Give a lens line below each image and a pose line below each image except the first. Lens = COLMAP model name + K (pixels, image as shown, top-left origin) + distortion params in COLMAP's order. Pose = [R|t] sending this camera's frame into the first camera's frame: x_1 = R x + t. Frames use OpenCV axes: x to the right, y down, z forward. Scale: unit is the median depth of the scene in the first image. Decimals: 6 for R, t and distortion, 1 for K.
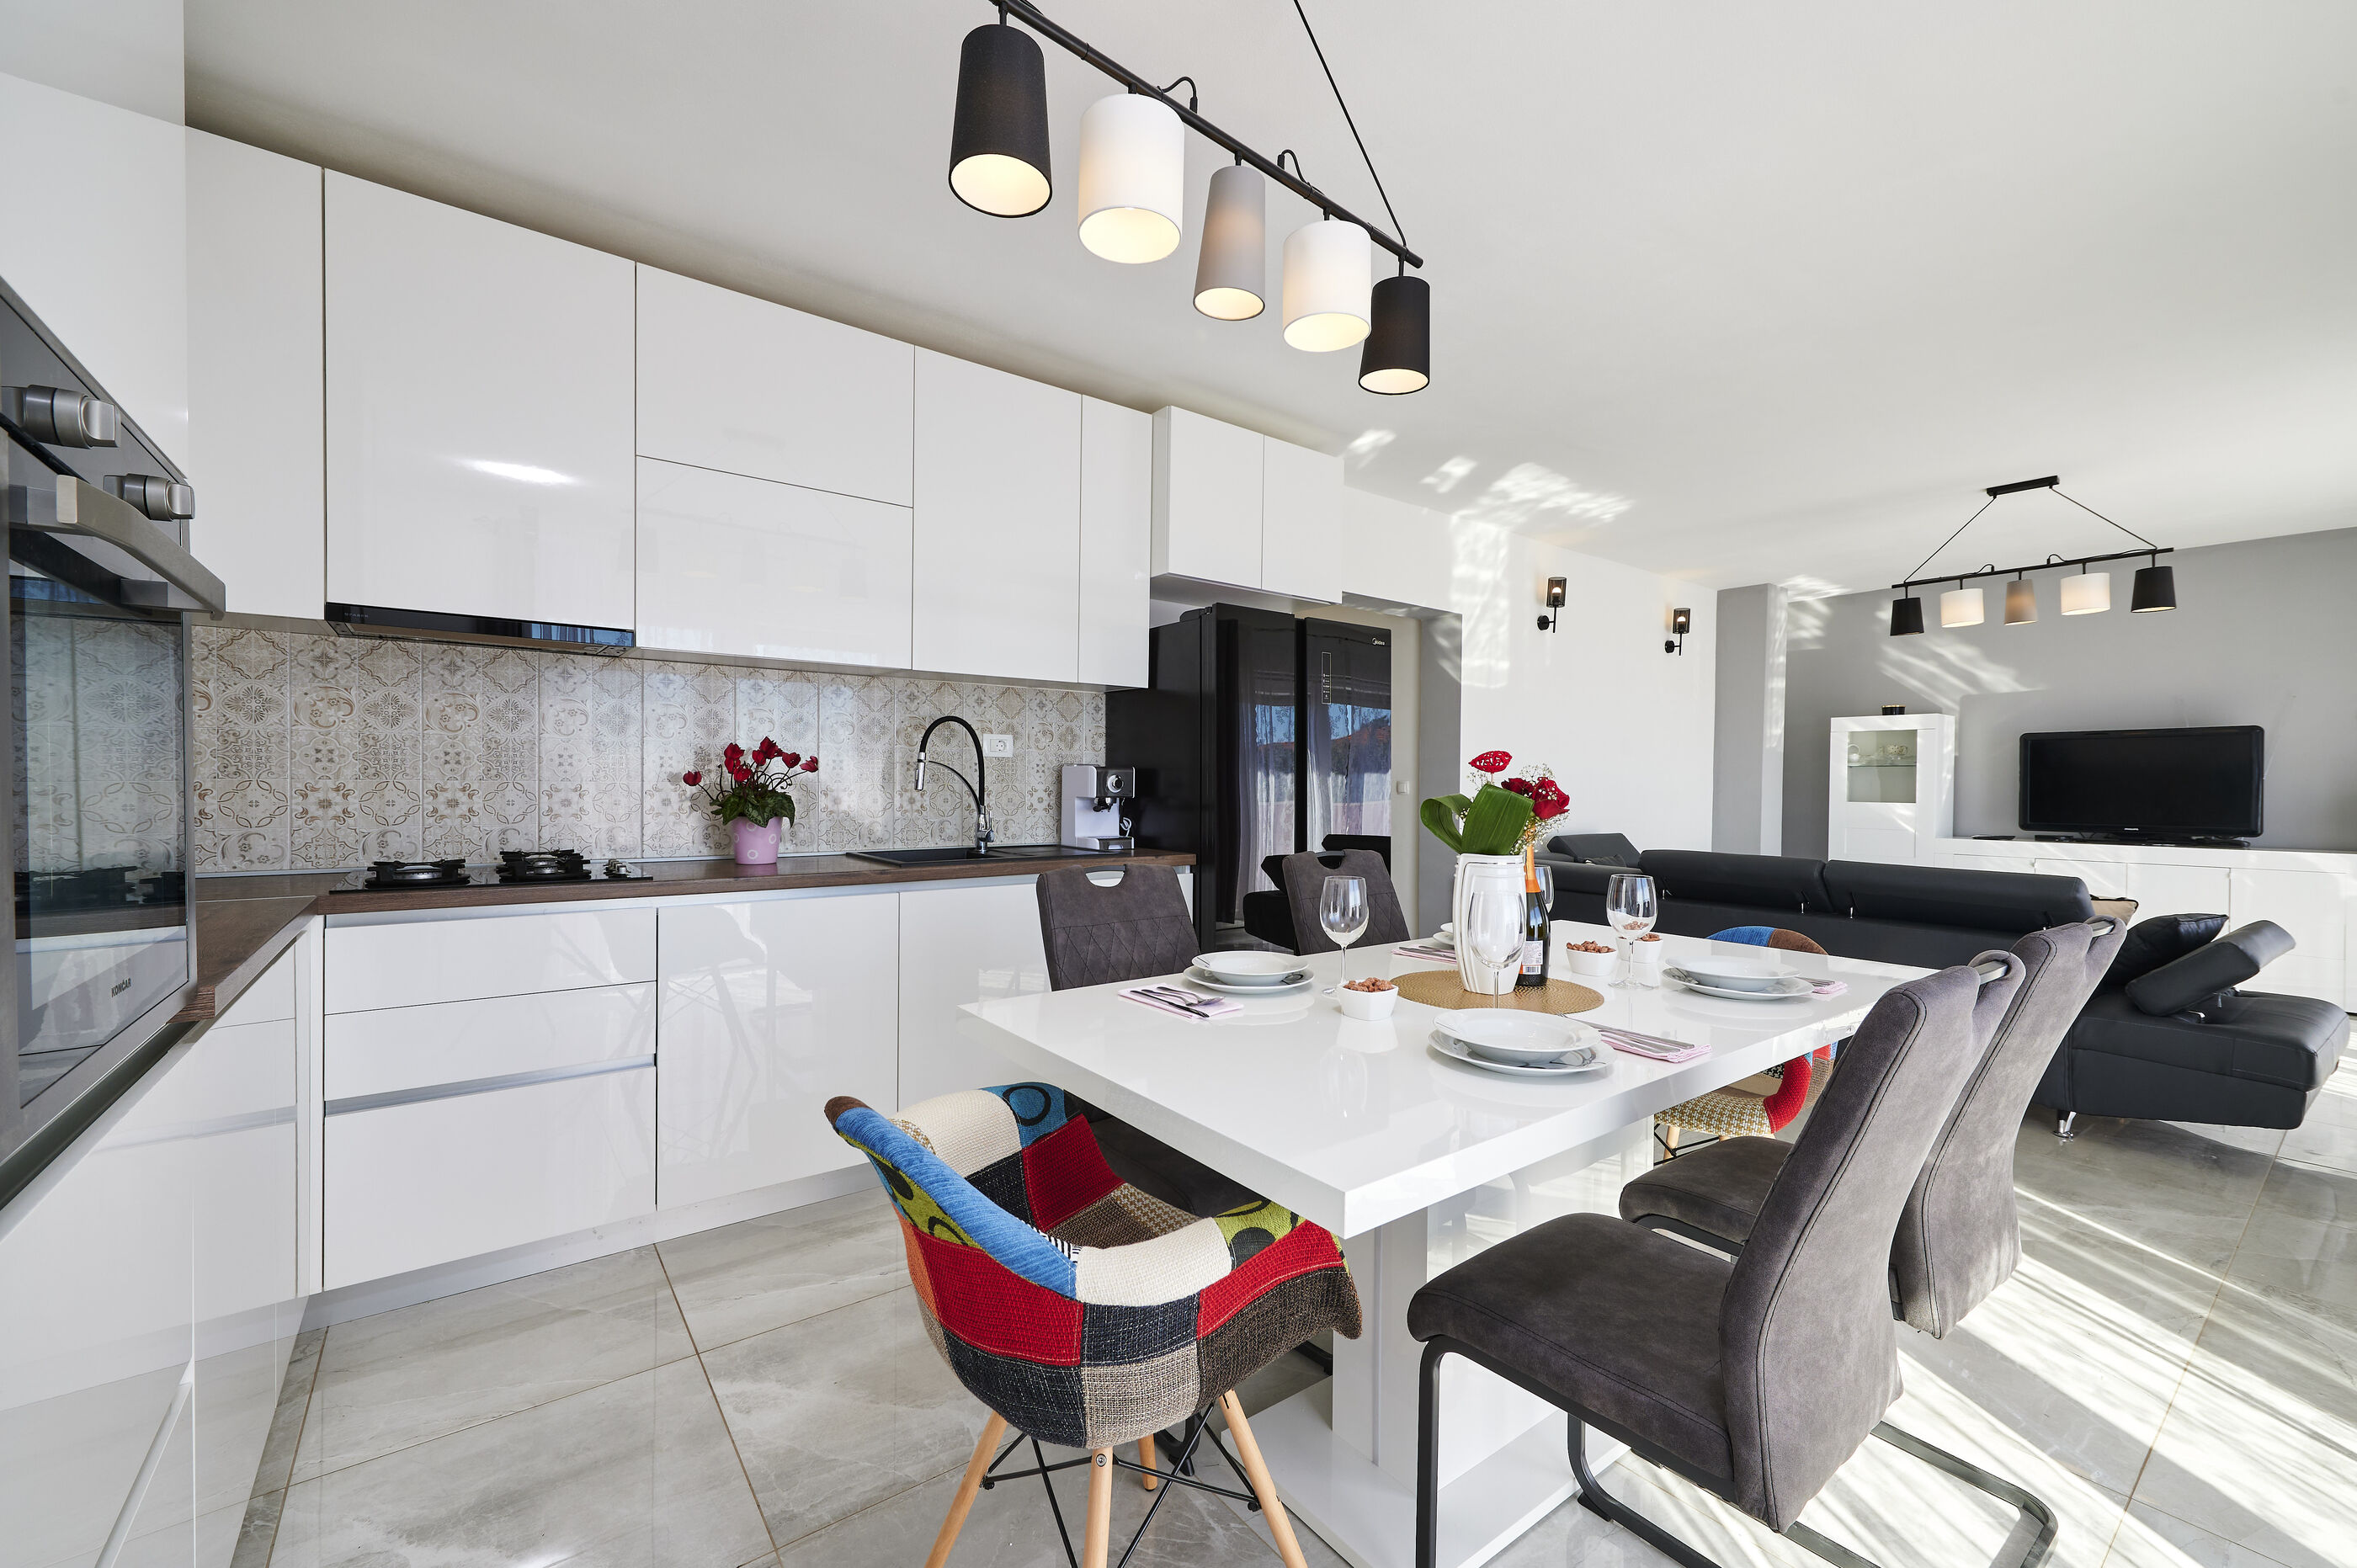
lens RADIAL K [[934.5, 0, 1173.3], [0, 934.5, 790.0], [0, 0, 1]] dist [0.003318, -0.000612]
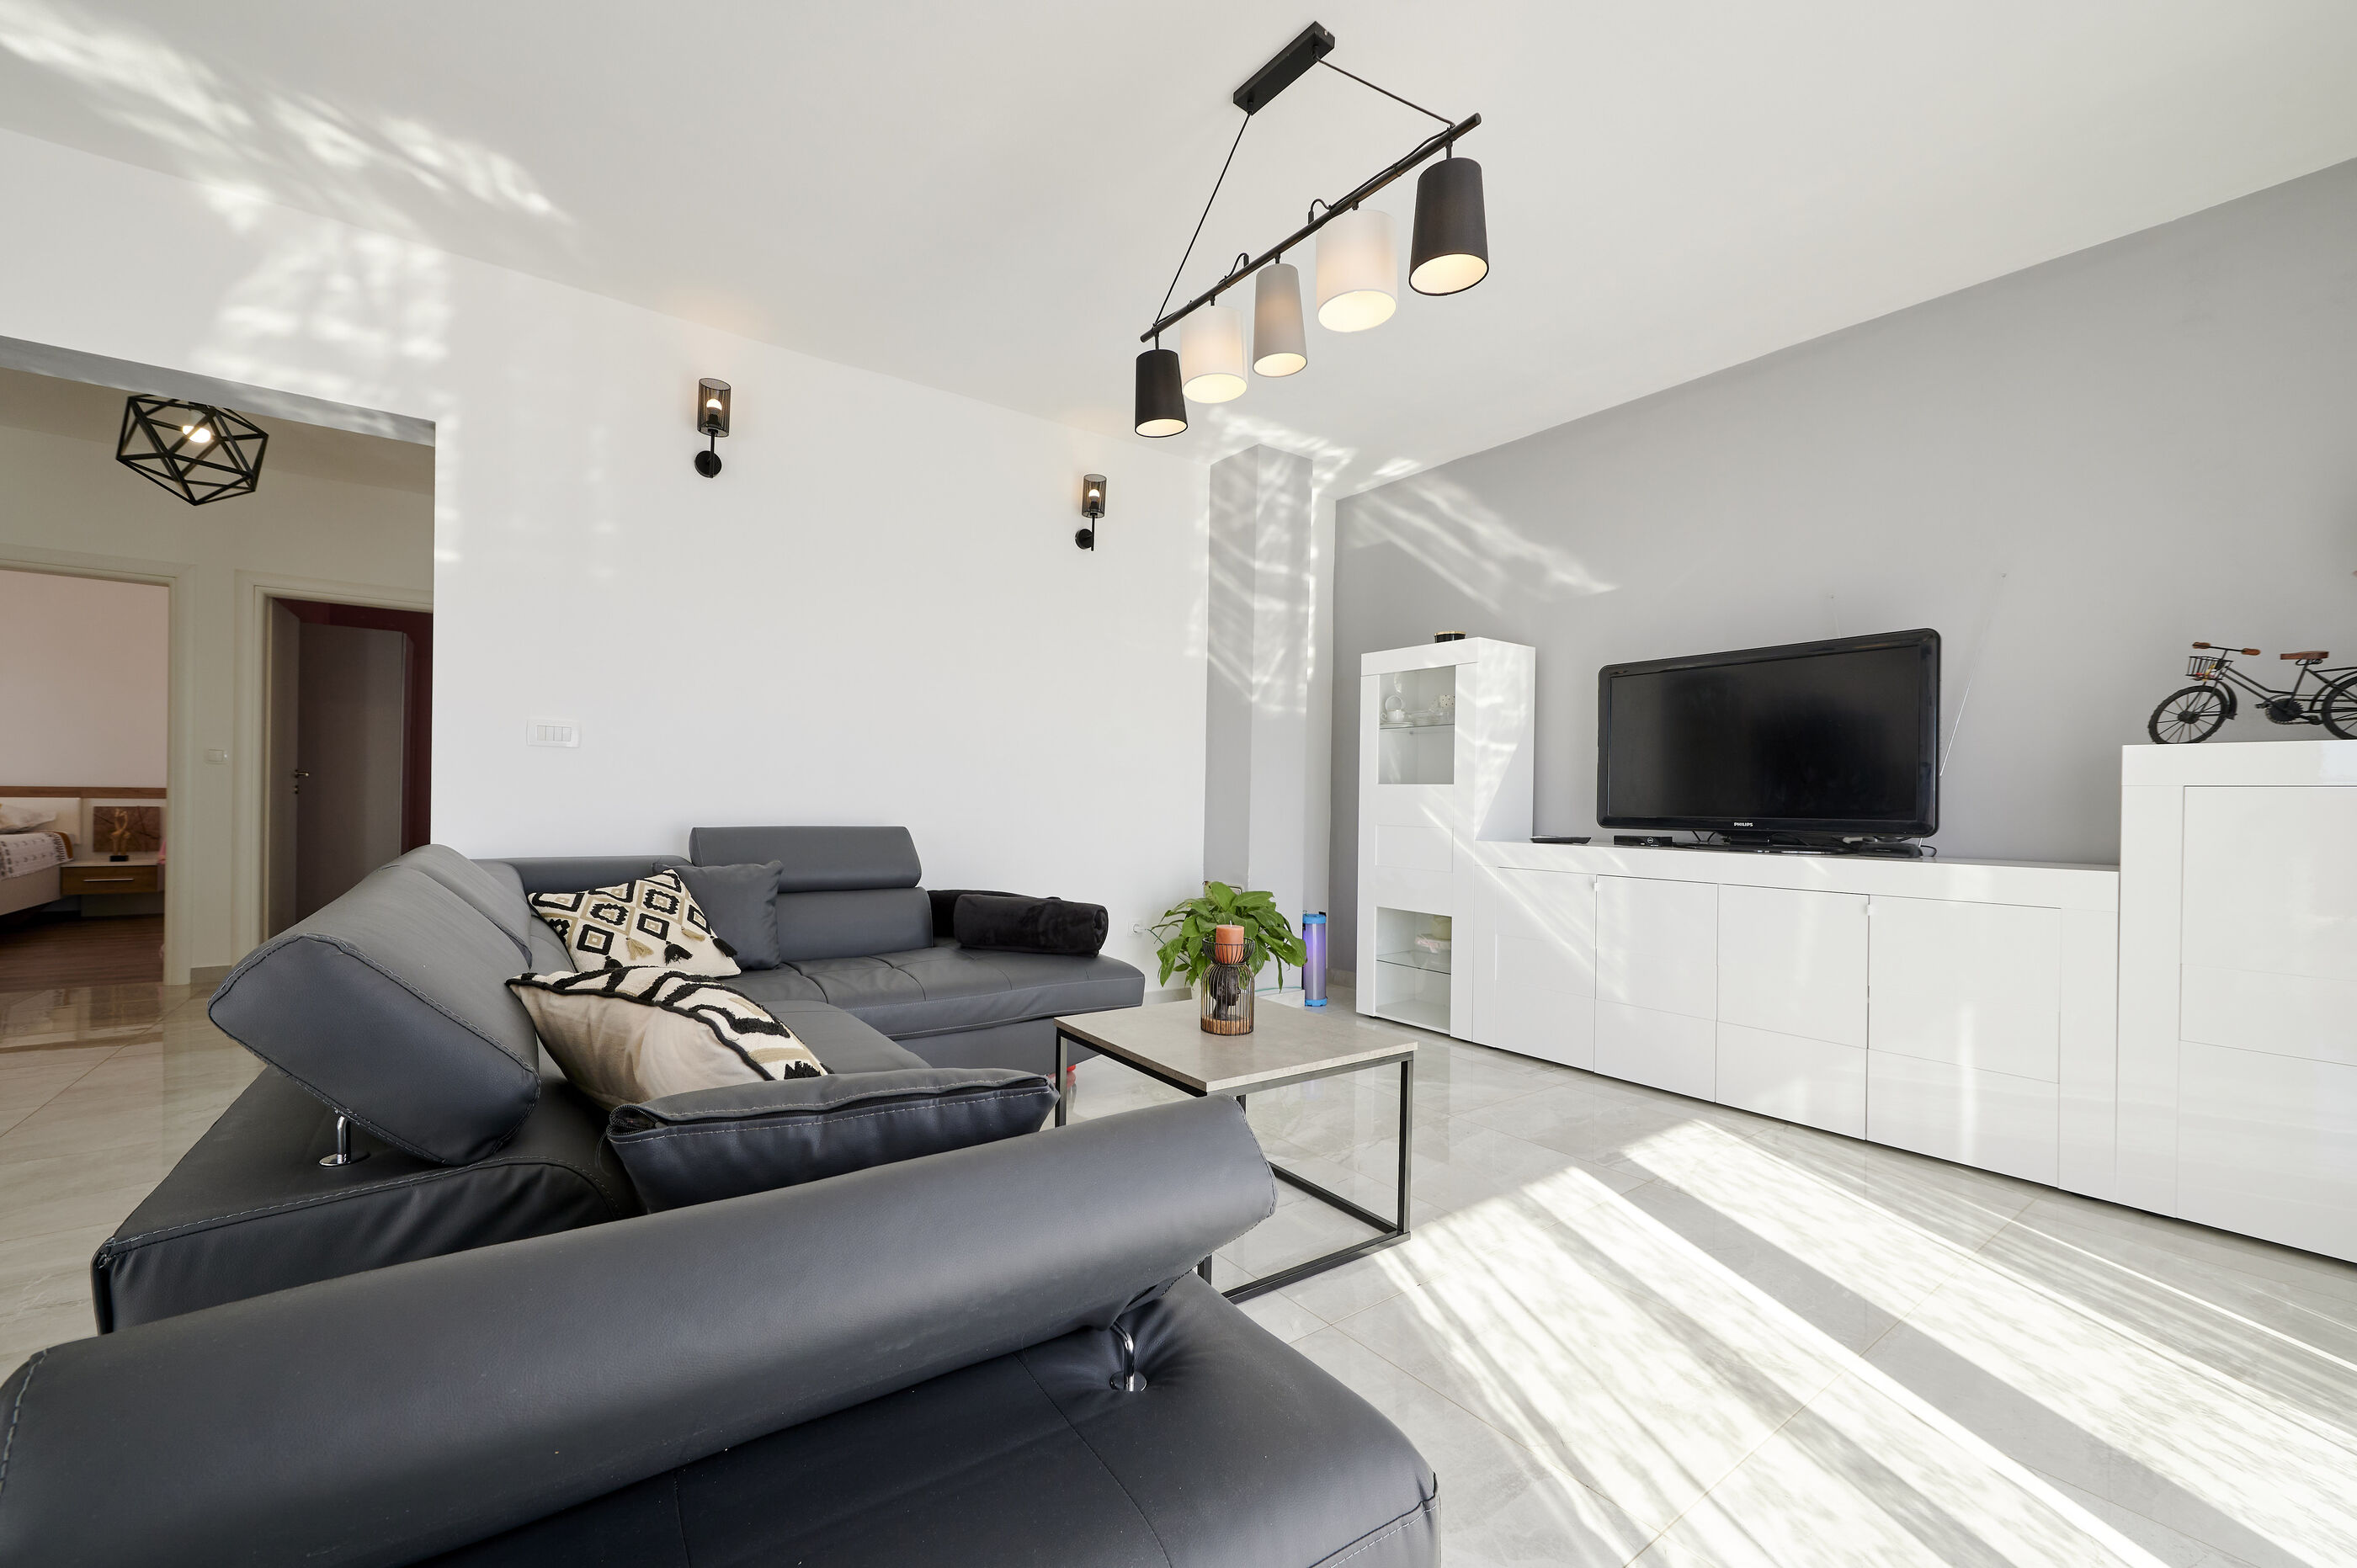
lens RADIAL K [[934.5, 0, 1138.9], [0, 934.5, 805.2], [0, 0, 1]] dist [0.003318, -0.000612]
pose [[0.999490, 0.003232, -0.031759, 1.193287], [-0.003158, 0.999992, 0.002391, 0.053019], [0.031767, -0.002290, 0.999493, 0.751713]]
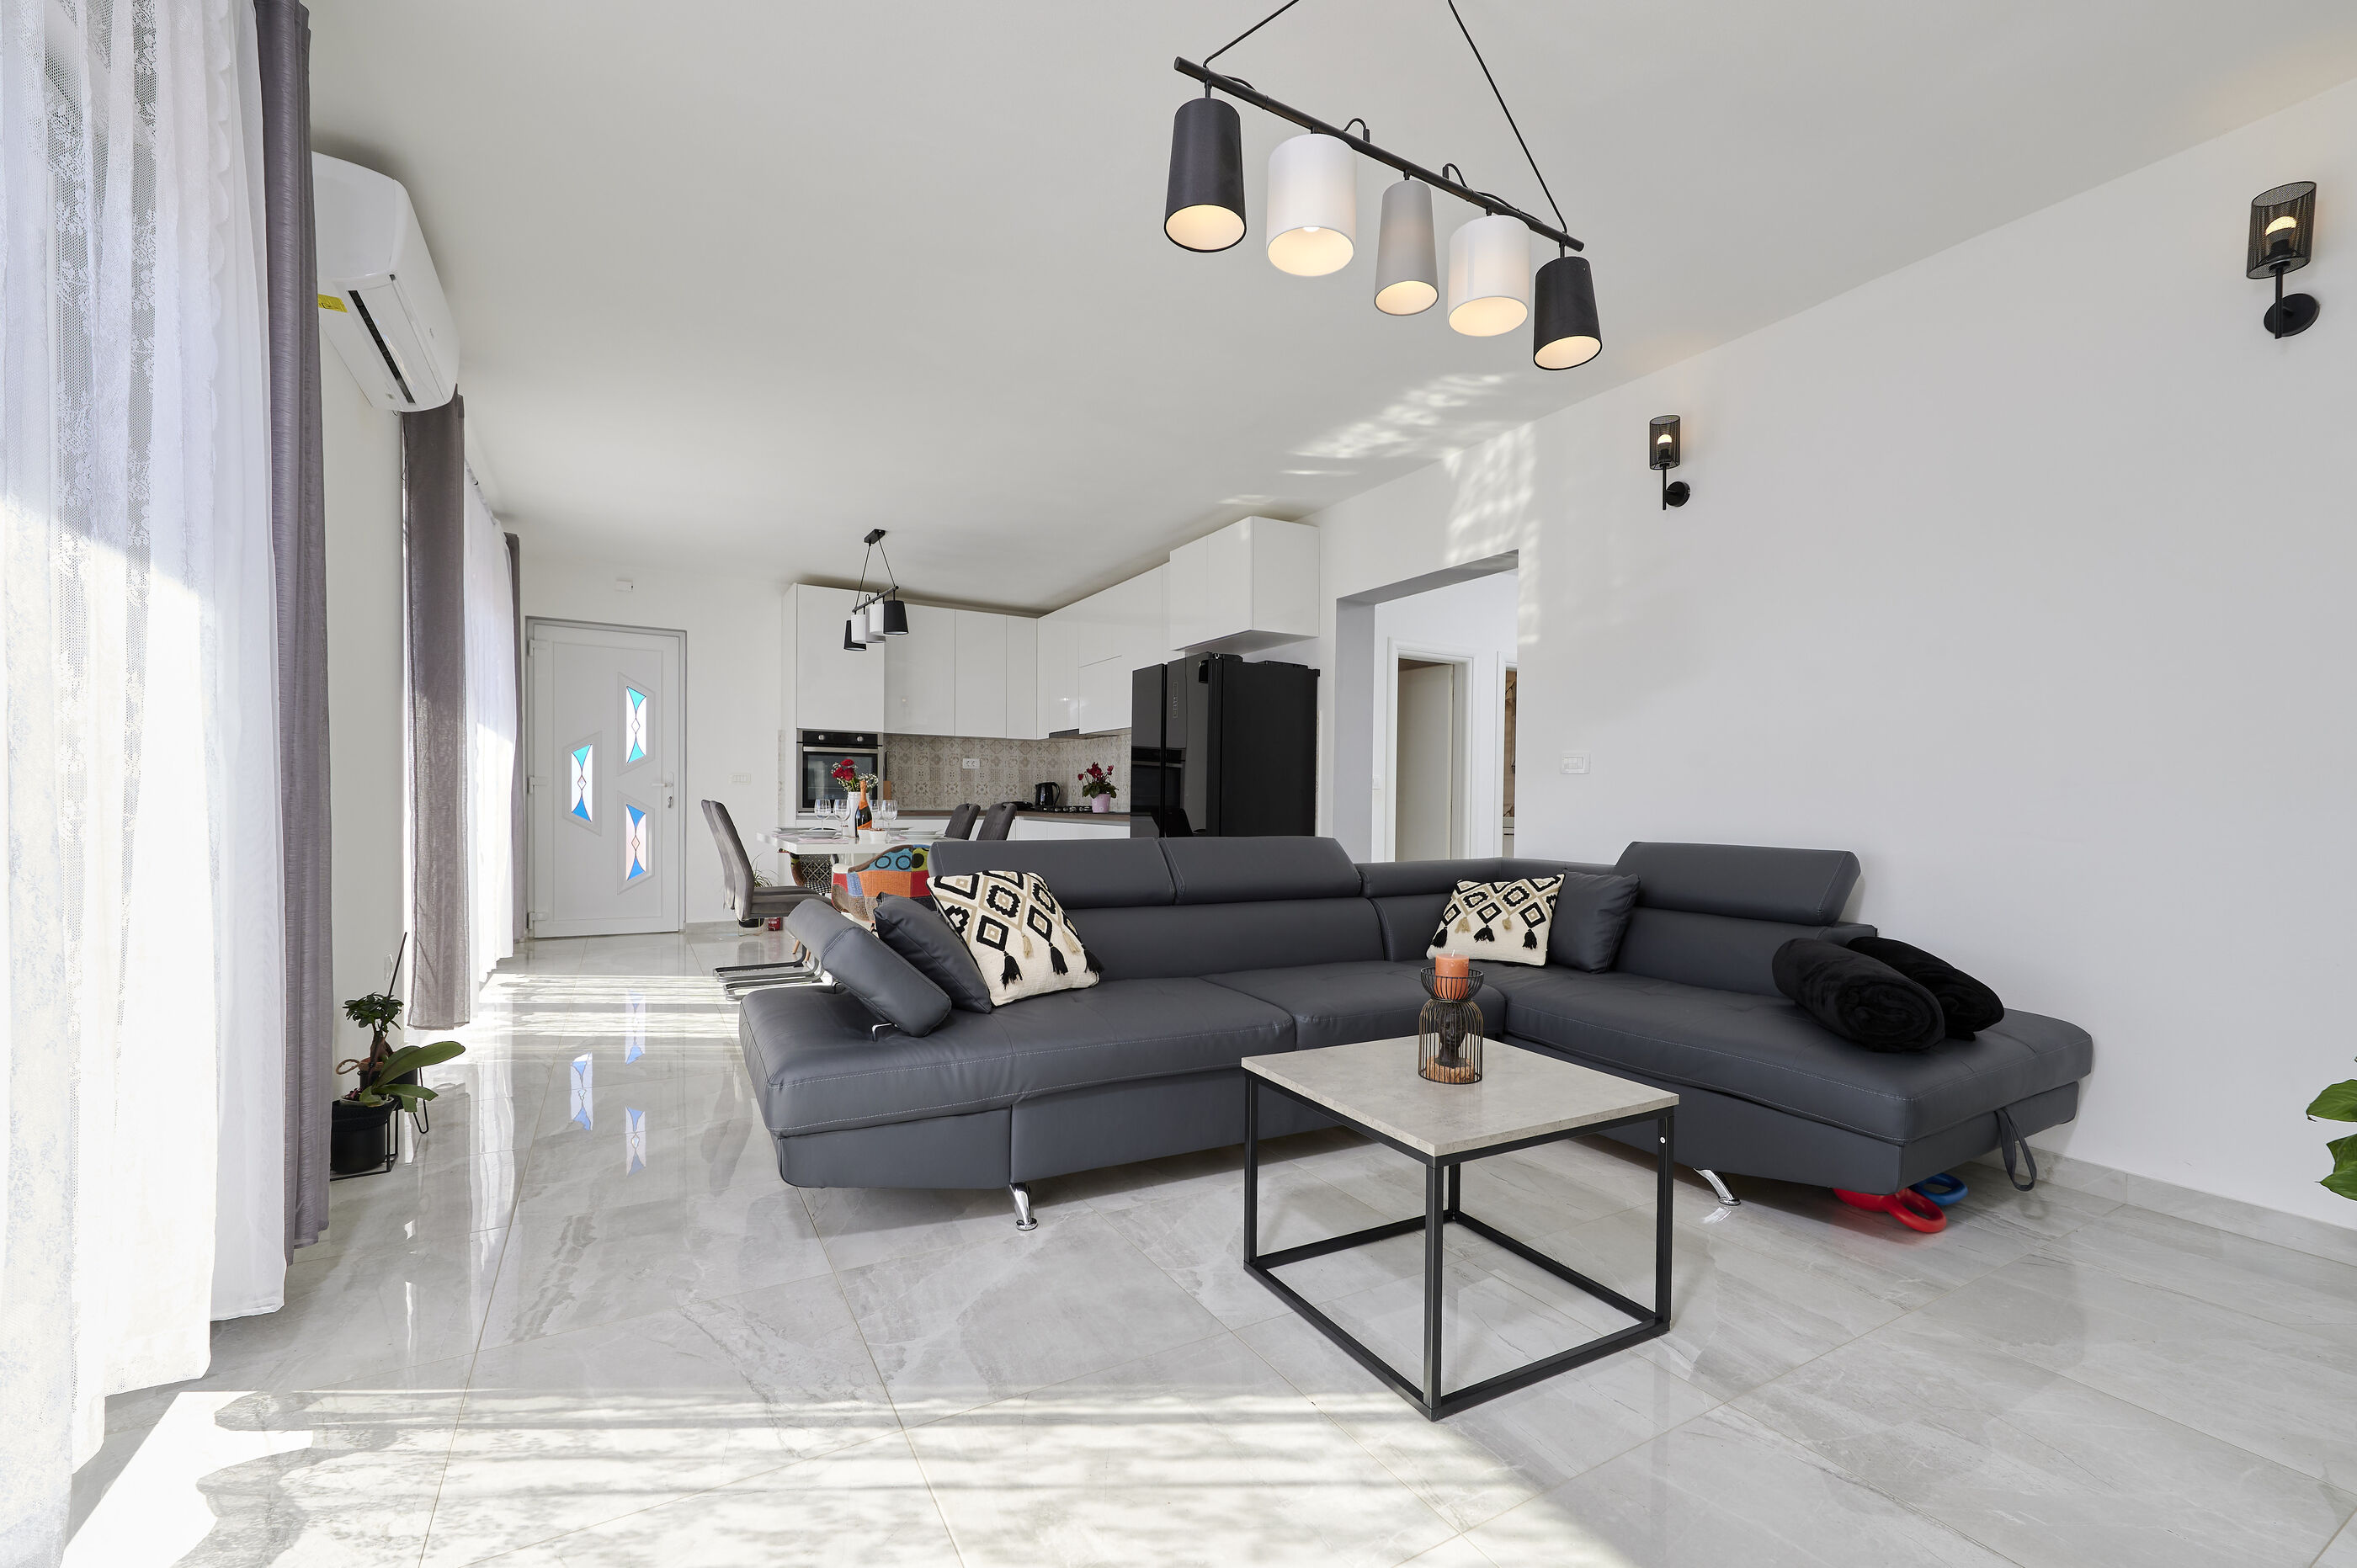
lens RADIAL K [[934.5, 0, 1161.6], [0, 934.5, 804.1], [0, 0, 1]] dist [0.003318, -0.000612]
pose [[-0.111657, -0.005817, -0.993730, 1.745789], [-0.017785, 0.999834, -0.003855, 0.053140], [0.993588, 0.017243, -0.111742, 1.238195]]
